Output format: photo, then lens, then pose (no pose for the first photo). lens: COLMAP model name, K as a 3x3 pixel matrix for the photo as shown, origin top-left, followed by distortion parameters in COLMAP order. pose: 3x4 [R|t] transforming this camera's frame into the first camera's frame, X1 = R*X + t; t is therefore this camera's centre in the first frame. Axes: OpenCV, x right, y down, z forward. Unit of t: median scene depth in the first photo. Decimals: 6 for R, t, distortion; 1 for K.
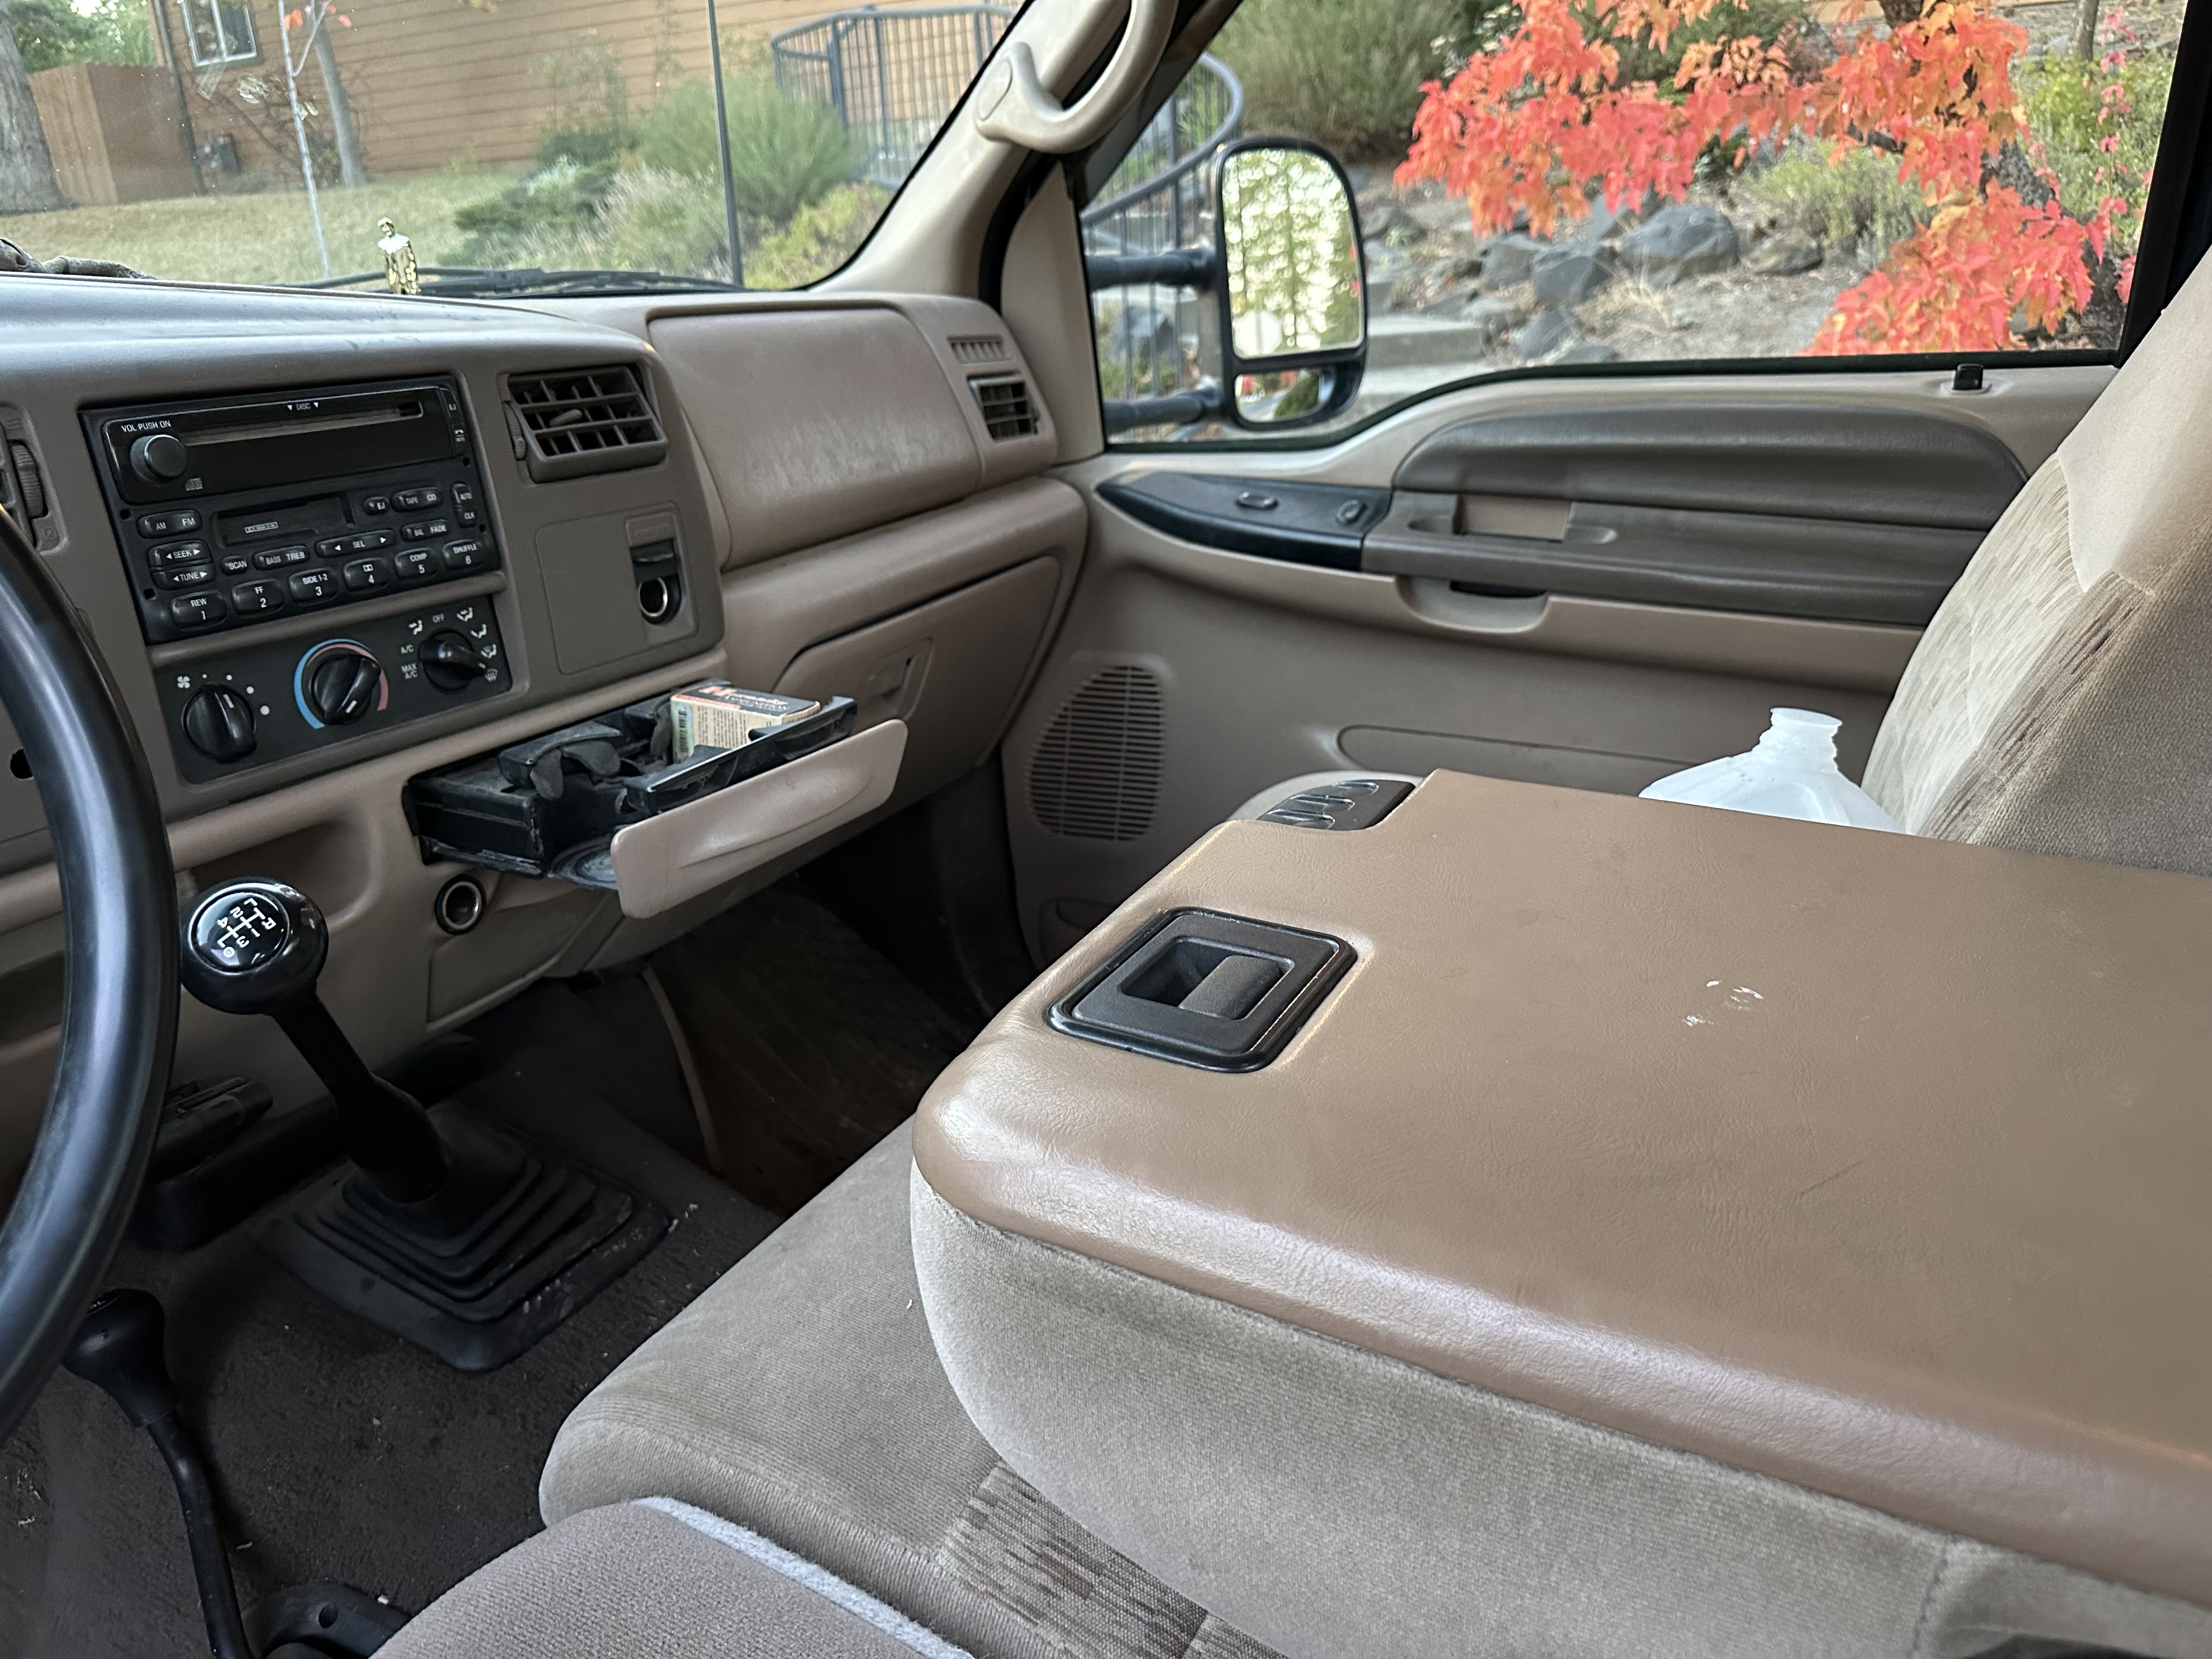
lens RADIAL K [[1559.3, 0, 1117.1], [0, 1559.3, 821.0], [0, 0, 1]] dist [-0.007872, 0.025472]
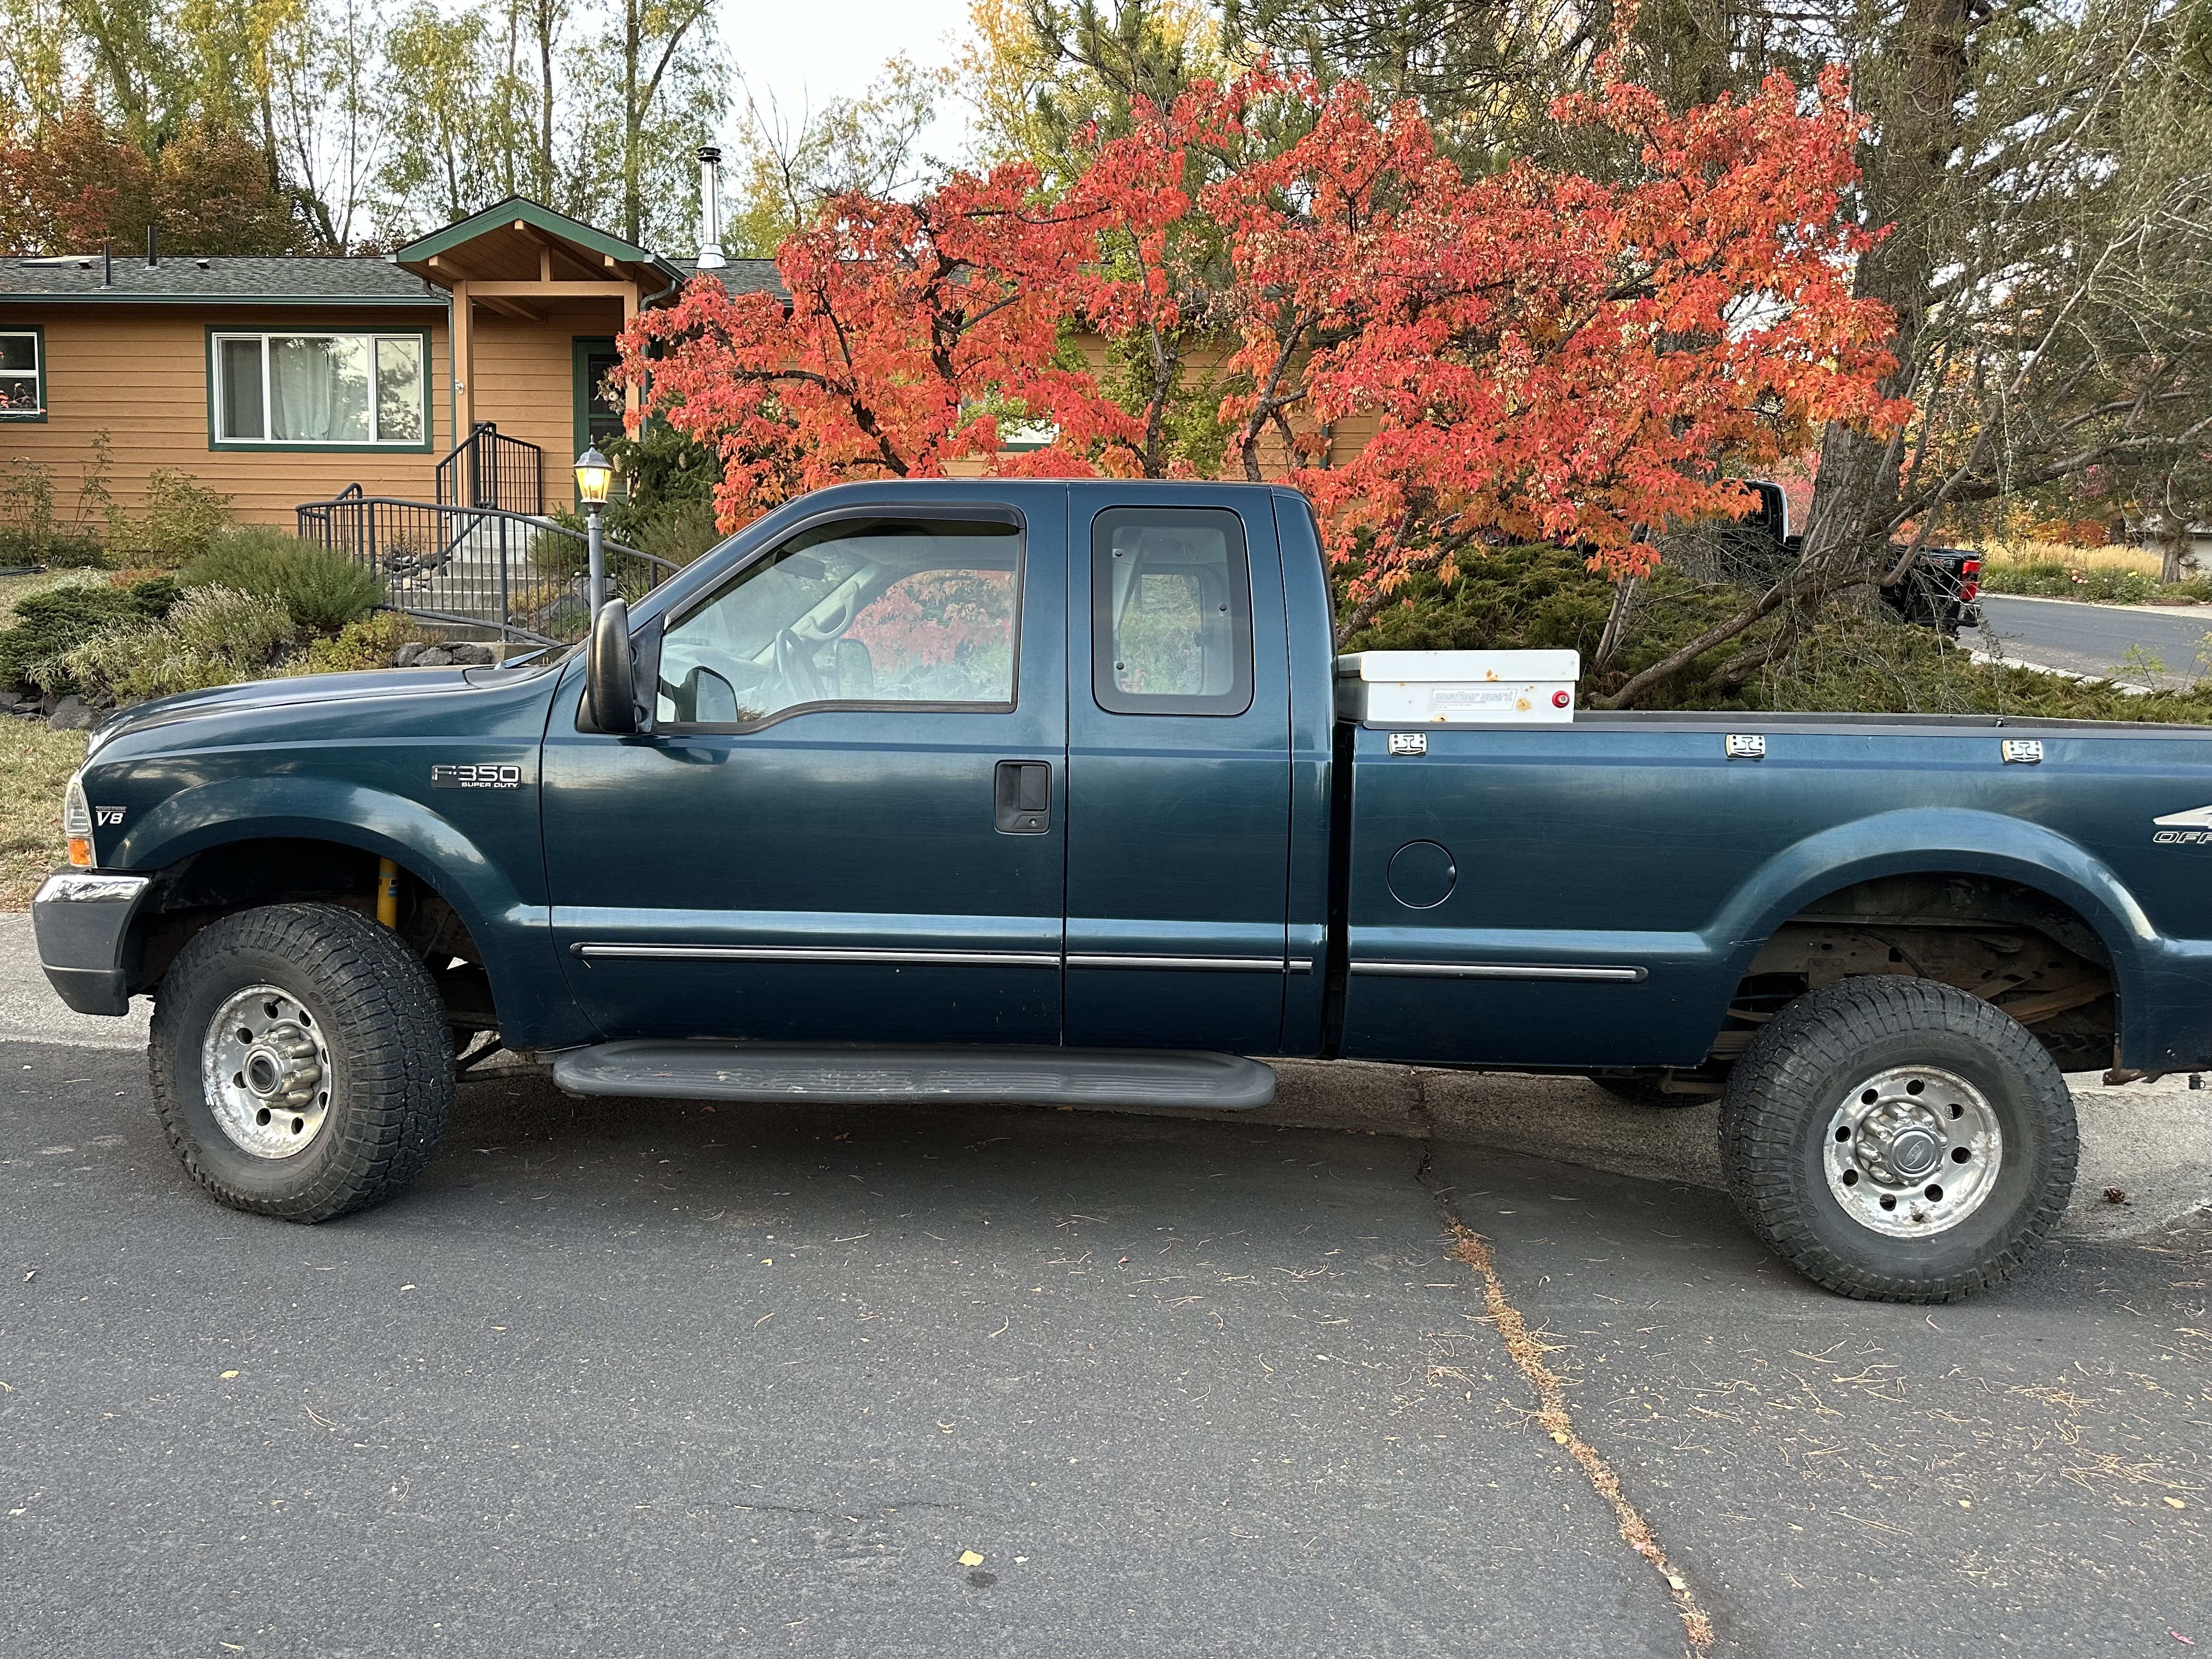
lens RADIAL K [[1559.3, 0, 1117.1], [0, 1559.3, 821.0], [0, 0, 1]] dist [-0.007872, 0.025472]
pose [[0.895528, 0.026932, 0.444188, -0.493854], [0.091655, 0.965603, -0.243331, 0.468990], [-0.435463, 0.258622, 0.862257, -1.188493]]
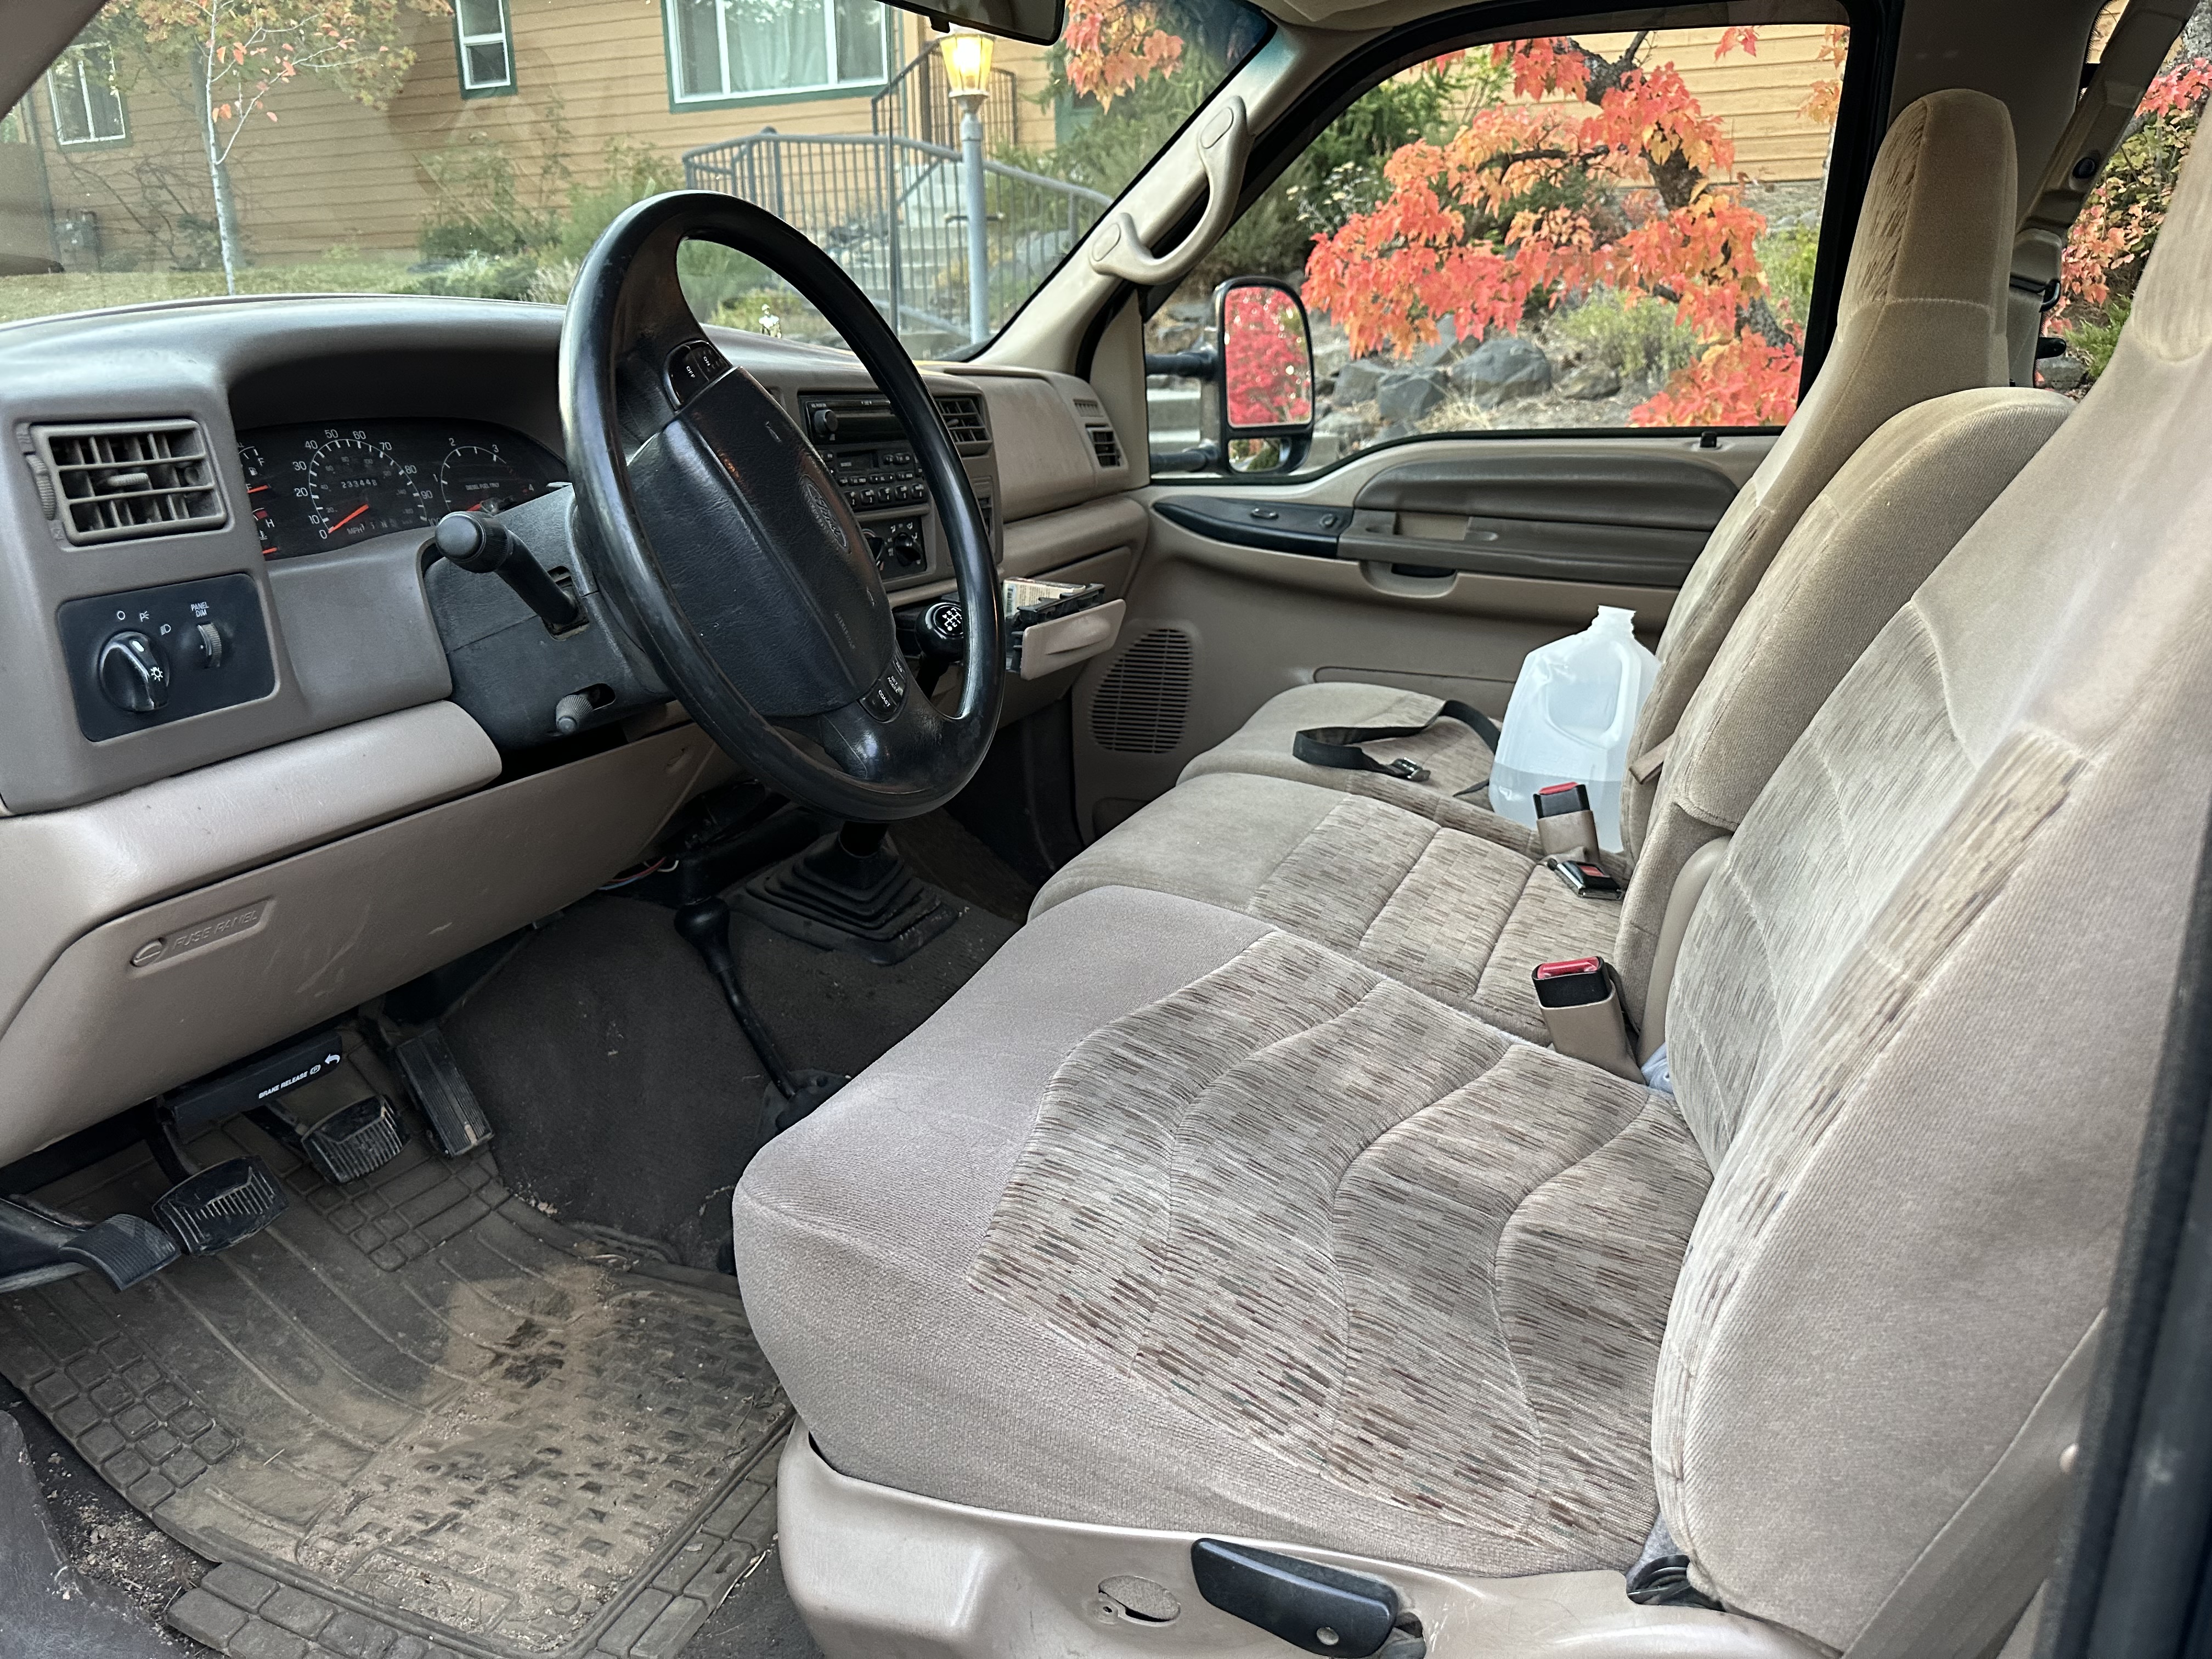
lens RADIAL K [[1534.8, 0, 1106.0], [0, 1534.8, 829.5], [0, 0, 1]] dist [0.067531, -0.067865]
pose [[0.994957, 0.008099, 0.099980, -0.092497], [-0.002099, 0.998198, -0.059971, 0.083790], [-0.100285, 0.059458, 0.993181, -0.200845]]
